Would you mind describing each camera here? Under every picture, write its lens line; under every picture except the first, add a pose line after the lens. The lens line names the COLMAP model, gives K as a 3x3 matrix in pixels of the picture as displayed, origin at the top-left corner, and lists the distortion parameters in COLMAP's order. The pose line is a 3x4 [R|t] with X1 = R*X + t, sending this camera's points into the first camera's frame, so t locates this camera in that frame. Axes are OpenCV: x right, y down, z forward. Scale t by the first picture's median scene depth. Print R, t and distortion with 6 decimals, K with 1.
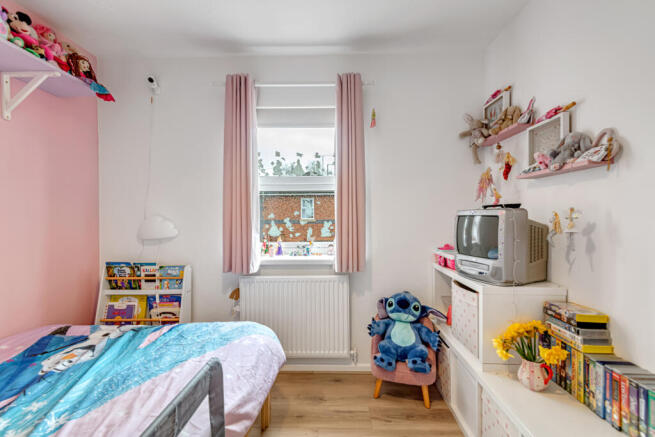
lens RADIAL K [[298.3, 0, 328.9], [0, 298.3, 220.7], [0, 0, 1]] dist [0.040546, -0.019980]
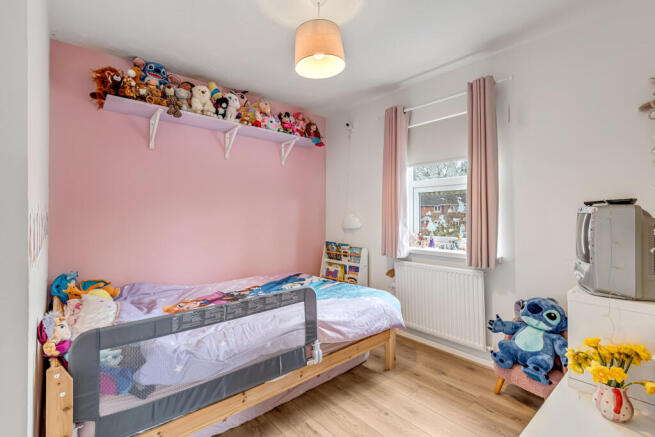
lens RADIAL K [[307.6, 0, 327.6], [0, 307.6, 211.3], [0, 0, 1]] dist [0.000278, -0.000185]
pose [[0.669484, -0.003793, -0.742817, 0.509889], [-0.010730, 0.999833, -0.014776, -0.001451], [0.742749, 0.017863, 0.669332, -0.112230]]
